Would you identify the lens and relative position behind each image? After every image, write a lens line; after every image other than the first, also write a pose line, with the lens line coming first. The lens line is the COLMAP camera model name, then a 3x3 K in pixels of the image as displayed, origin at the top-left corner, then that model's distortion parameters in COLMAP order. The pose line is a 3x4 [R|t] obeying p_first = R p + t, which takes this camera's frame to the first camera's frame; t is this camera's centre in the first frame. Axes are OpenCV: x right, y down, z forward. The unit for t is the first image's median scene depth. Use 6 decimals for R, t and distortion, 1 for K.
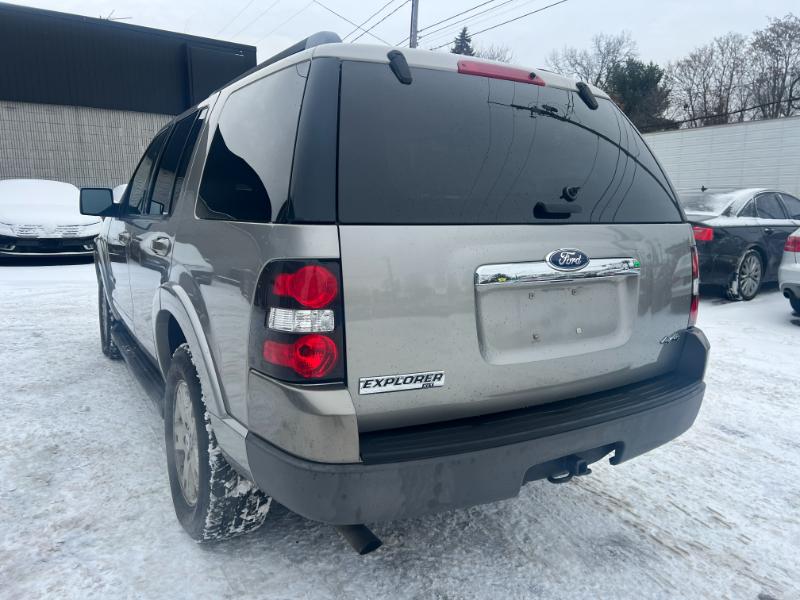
lens RADIAL K [[600.0, 0, 400.0], [0, 600.0, 300.0], [0, 0, 1]] dist [0.047291, -0.051639]
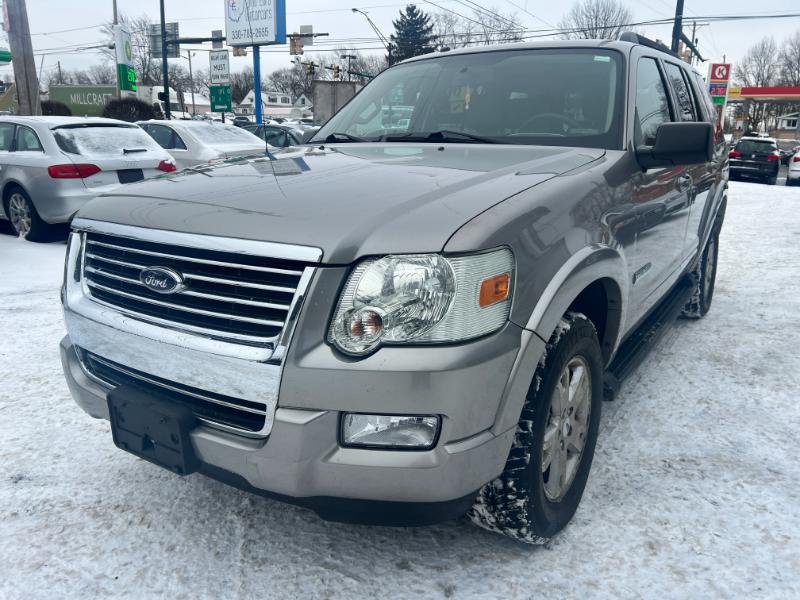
lens RADIAL K [[601.5, 0, 396.8], [0, 601.5, 297.0], [0, 0, 1]] dist [0.050945, -0.057019]
pose [[-0.416116, -0.247665, 0.874934, -1.407074], [0.145593, 0.931634, 0.332958, -0.388071], [-0.897580, 0.265933, -0.351610, 2.217499]]
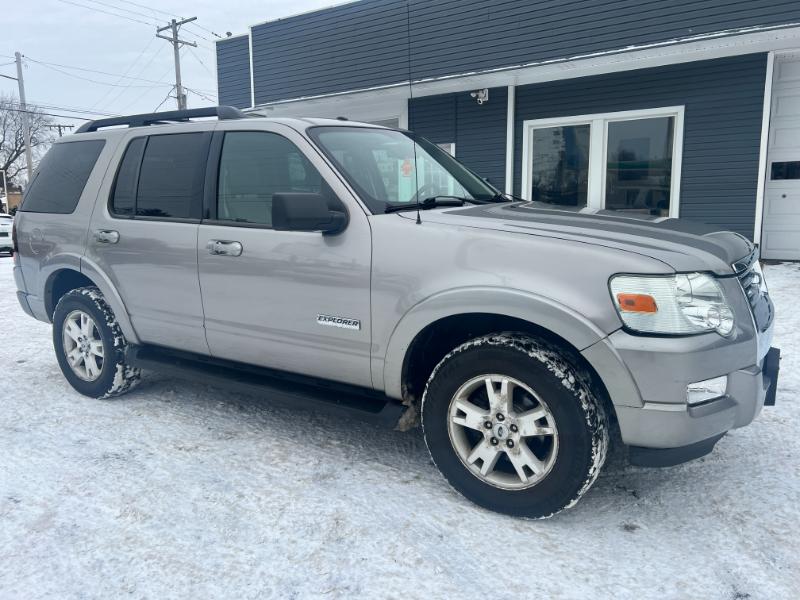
lens RADIAL K [[601.5, 0, 396.8], [0, 601.5, 297.0], [0, 0, 1]] dist [0.050945, -0.057019]
pose [[-0.899955, 0.067668, -0.430700, 0.215249], [-0.073136, 0.950452, 0.302147, -0.466764], [0.429805, 0.303418, -0.850415, 2.815300]]
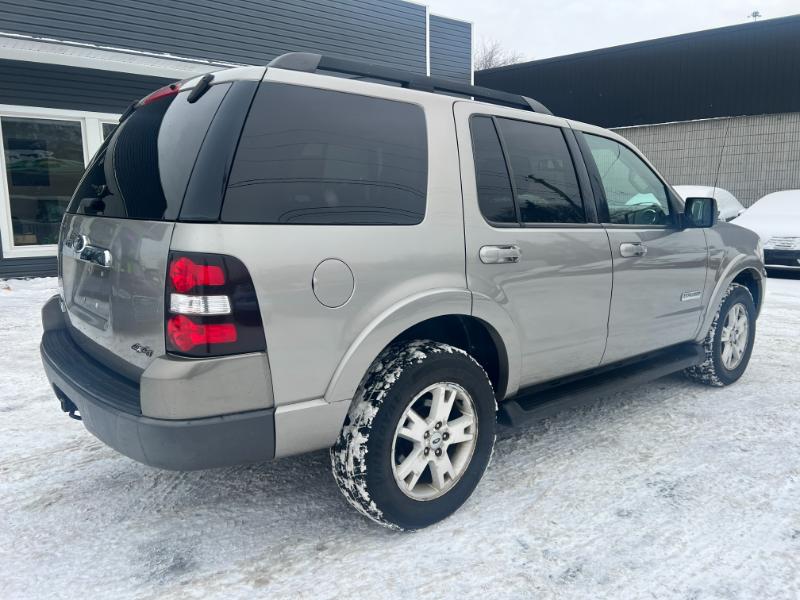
lens RADIAL K [[600.0, 0, 400.0], [0, 600.0, 300.0], [0, 0, 1]] dist [0.047291, -0.051639]
pose [[0.158580, 0.140339, -0.977322, 1.121780], [-0.163247, 0.979950, 0.114228, -0.139319], [0.973757, 0.141430, 0.178310, 0.984431]]
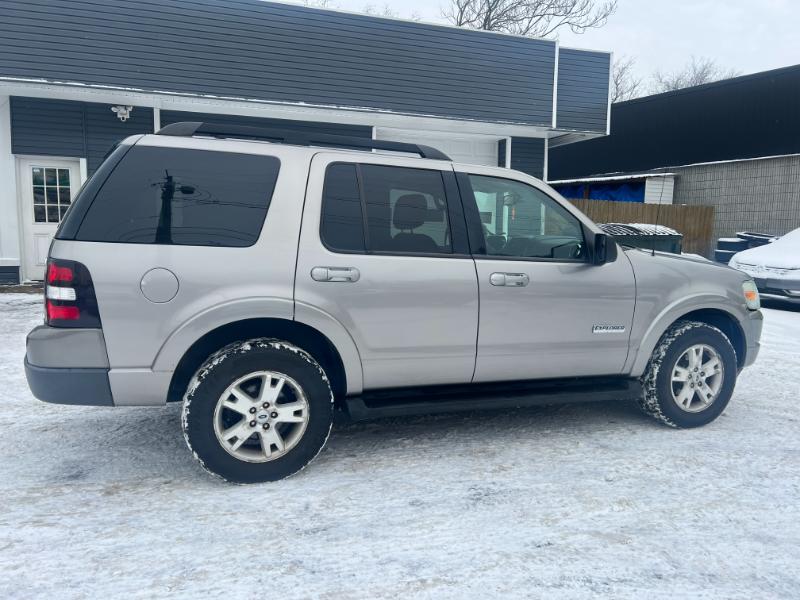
lens RADIAL K [[600.0, 0, 400.0], [0, 600.0, 300.0], [0, 0, 1]] dist [0.047291, -0.051639]
pose [[-0.175991, 0.098180, -0.979483, 1.341695], [-0.193441, 0.972164, 0.132204, -0.259697], [0.965198, 0.212739, -0.152100, 1.613435]]
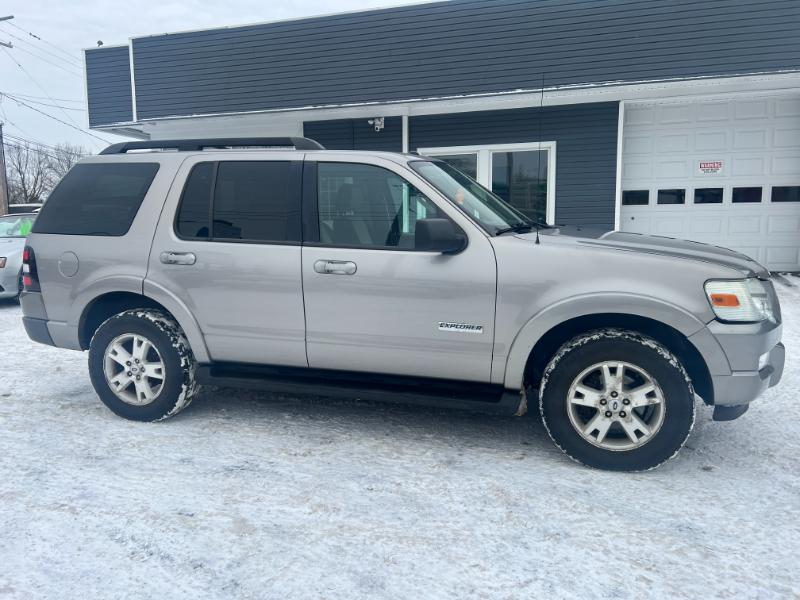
lens RADIAL K [[601.5, 0, 396.8], [0, 601.5, 297.0], [0, 0, 1]] dist [0.050945, -0.057019]
pose [[-0.740277, 0.081060, -0.667397, 0.775868], [-0.117082, 0.961991, 0.246707, -0.450049], [0.662028, 0.260772, -0.702650, 2.654509]]
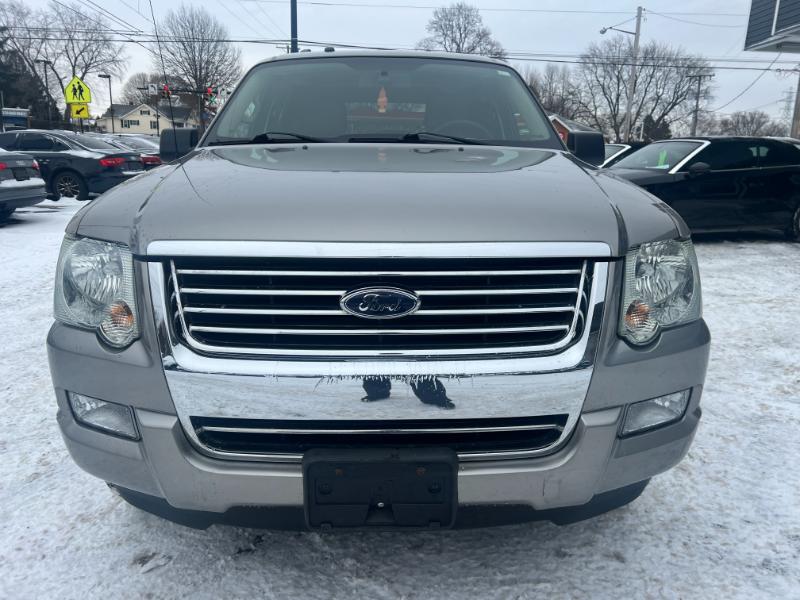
lens RADIAL K [[605.6, 0, 398.3], [0, 605.6, 295.5], [0, 0, 1]] dist [0.043389, -0.055336]
pose [[-0.860223, -0.143974, 0.489171, -1.016629], [0.059577, 0.924365, 0.376829, -0.428975], [-0.506426, 0.353300, -0.786582, 2.602389]]
